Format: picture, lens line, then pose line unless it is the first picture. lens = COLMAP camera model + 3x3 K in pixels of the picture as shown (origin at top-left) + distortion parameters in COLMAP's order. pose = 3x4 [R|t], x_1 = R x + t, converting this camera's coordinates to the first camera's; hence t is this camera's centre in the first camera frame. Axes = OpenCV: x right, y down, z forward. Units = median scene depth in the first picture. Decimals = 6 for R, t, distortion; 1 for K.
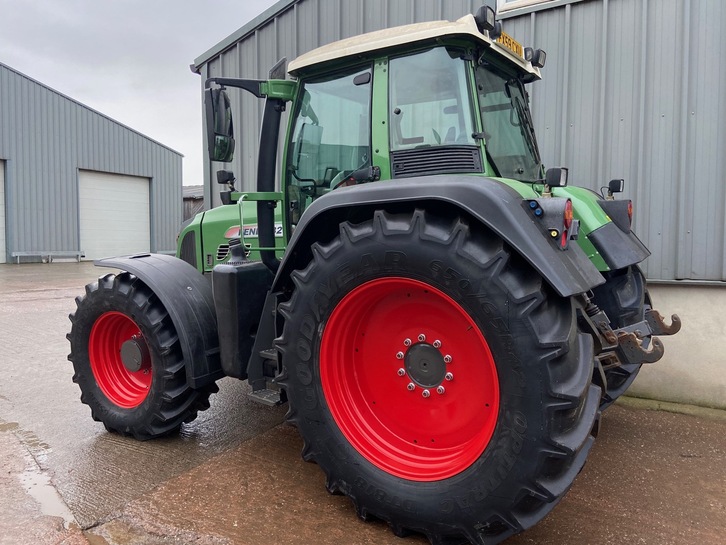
lens RADIAL K [[543.2, 0, 361.0], [0, 543.2, 268.0], [0, 0, 1]] dist [0.129569, -0.166056]
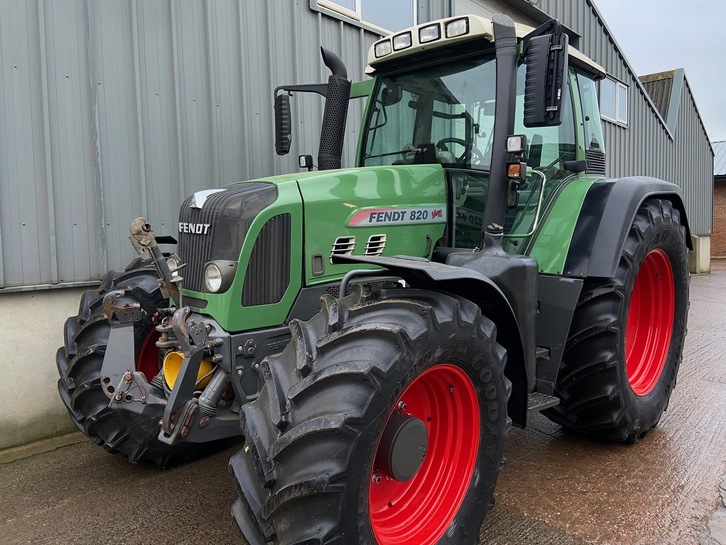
lens RADIAL K [[543.2, 0, 361.0], [0, 543.2, 268.0], [0, 0, 1]] dist [0.129569, -0.166056]
pose [[0.161489, -0.065020, 0.984730, -0.891637], [0.062559, 0.996495, 0.055537, -0.041994], [-0.984890, 0.052635, 0.164991, 0.921163]]
